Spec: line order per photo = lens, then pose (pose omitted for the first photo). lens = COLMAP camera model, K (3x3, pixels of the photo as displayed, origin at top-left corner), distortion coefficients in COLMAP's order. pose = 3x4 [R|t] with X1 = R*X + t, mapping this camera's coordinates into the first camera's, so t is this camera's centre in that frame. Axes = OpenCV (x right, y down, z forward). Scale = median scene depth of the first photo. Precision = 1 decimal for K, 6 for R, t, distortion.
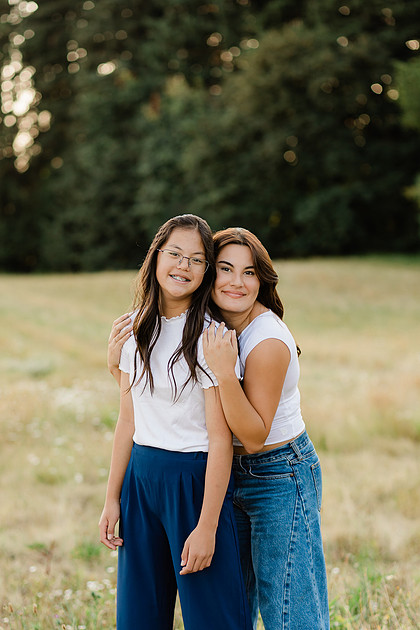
lens RADIAL K [[1759.9, 0, 194.7], [0, 1759.9, 380.8], [0, 0, 1]] dist [0.036209, 0.610214]
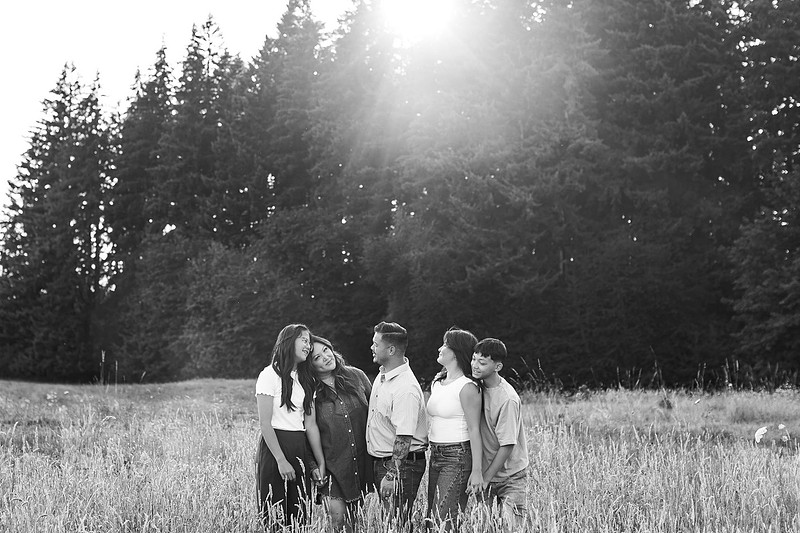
lens RADIAL K [[1513.1, 0, 311.4], [0, 1513.1, 181.1], [0, 0, 1]] dist [-0.020556, 0.232011]
pose [[0.999018, 0.031778, 0.030870, 0.025336], [-0.024981, 0.979507, -0.199855, 0.014166], [-0.036588, 0.198888, 0.979339, -0.149882]]
